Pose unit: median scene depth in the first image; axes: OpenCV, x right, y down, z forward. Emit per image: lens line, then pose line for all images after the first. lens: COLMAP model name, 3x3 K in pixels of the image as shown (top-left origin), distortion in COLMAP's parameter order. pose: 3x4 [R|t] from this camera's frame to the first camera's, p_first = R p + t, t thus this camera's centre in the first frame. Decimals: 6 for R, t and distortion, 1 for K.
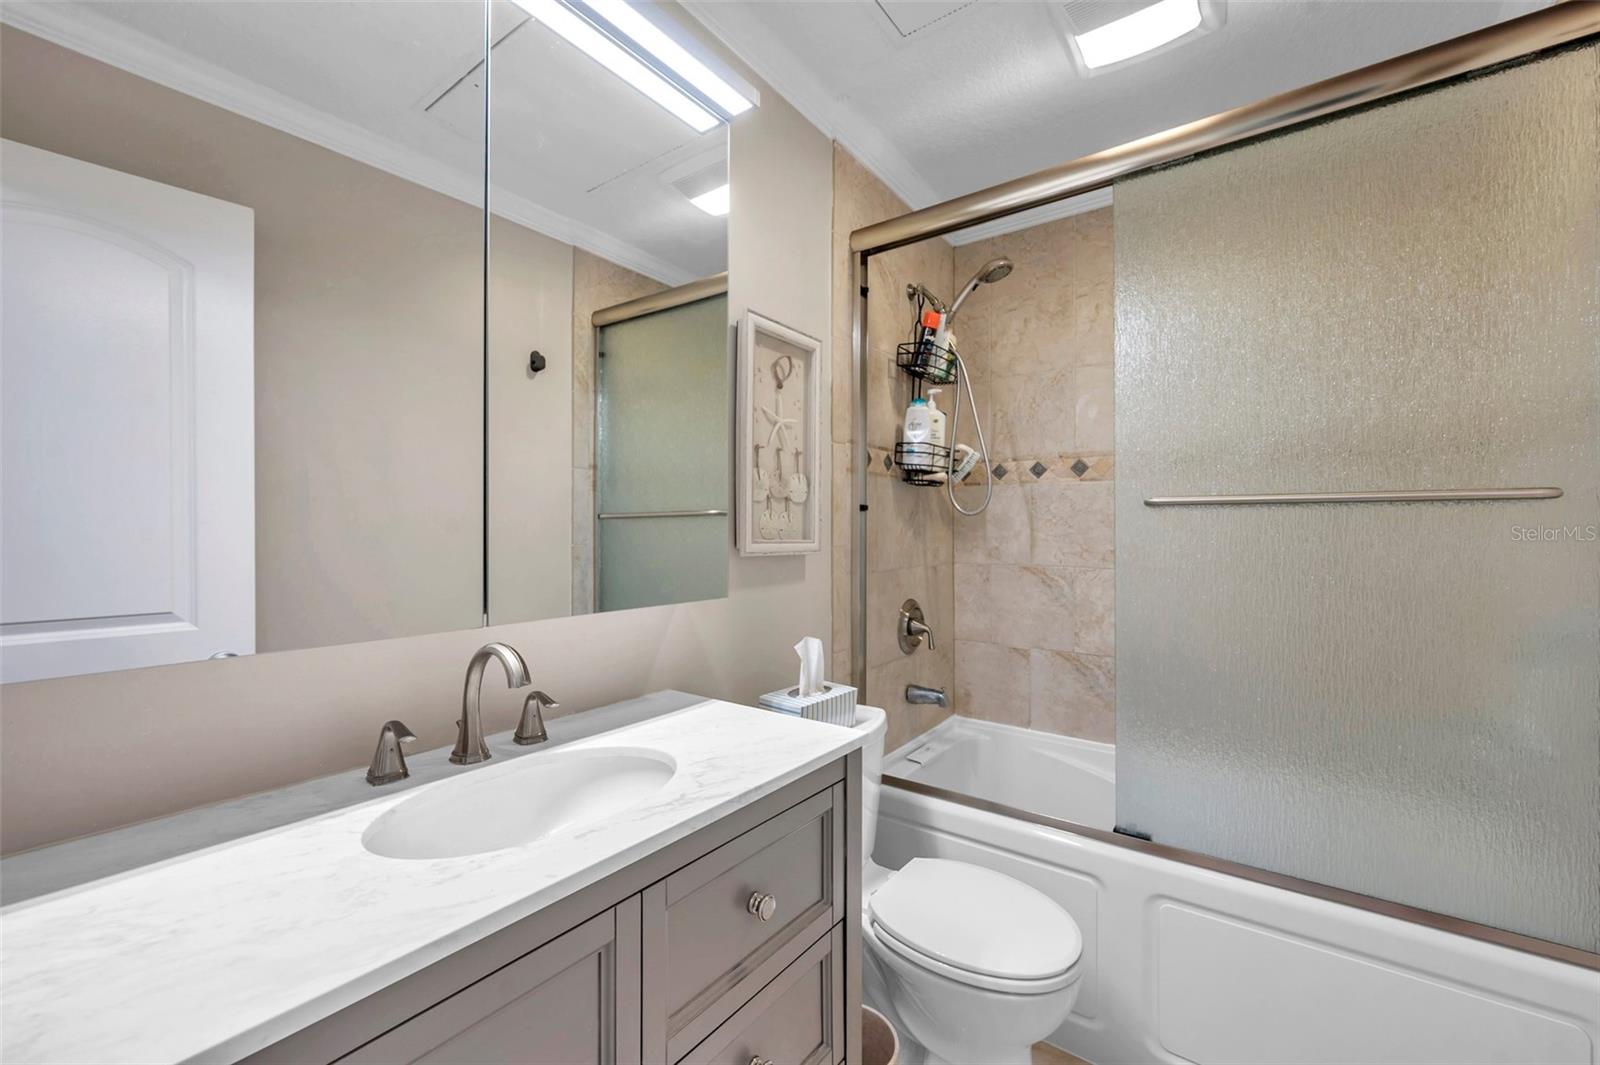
lens RADIAL K [[640.2, 0, 801.9], [0, 640.2, 531.1], [0, 0, 1]] dist [-0.000756, 0.000113]
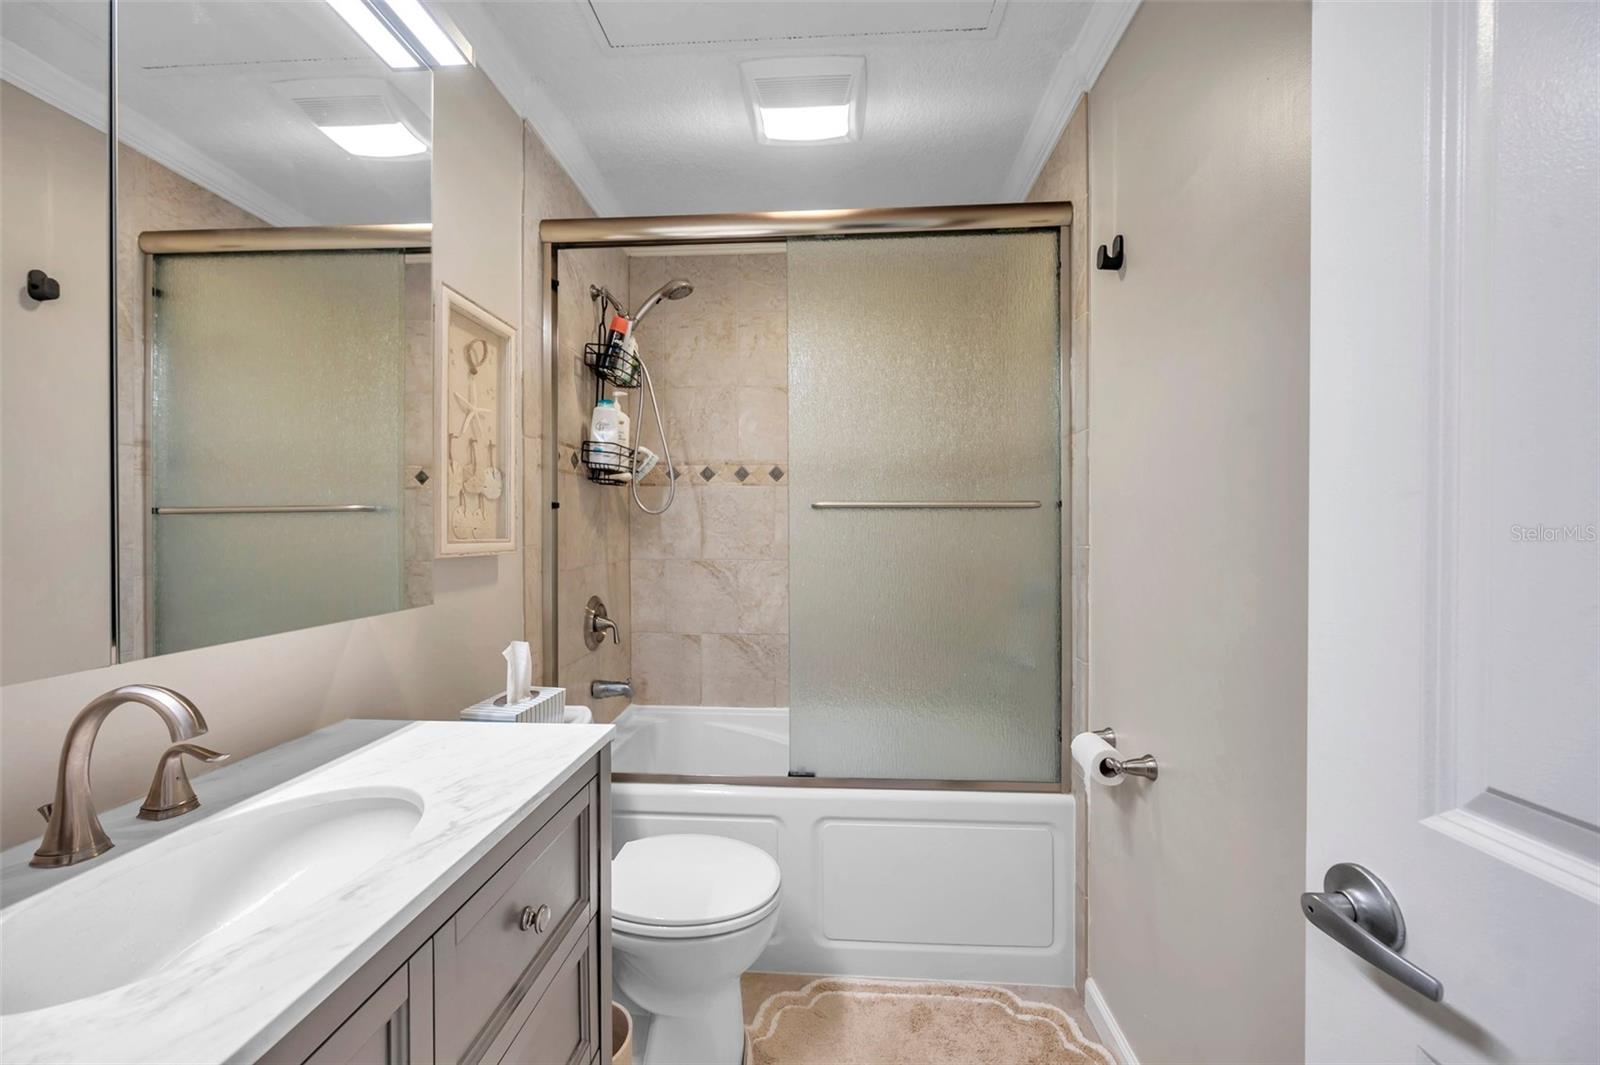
lens RADIAL K [[640.2, 0, 756.2], [0, 640.2, 531.7], [0, 0, 1]] dist [-0.000756, 0.000113]
pose [[0.846564, -0.005968, 0.532253, -0.179178], [0.003456, 0.999978, 0.005715, -0.000958], [-0.532275, -0.002998, 0.846566, 0.006012]]
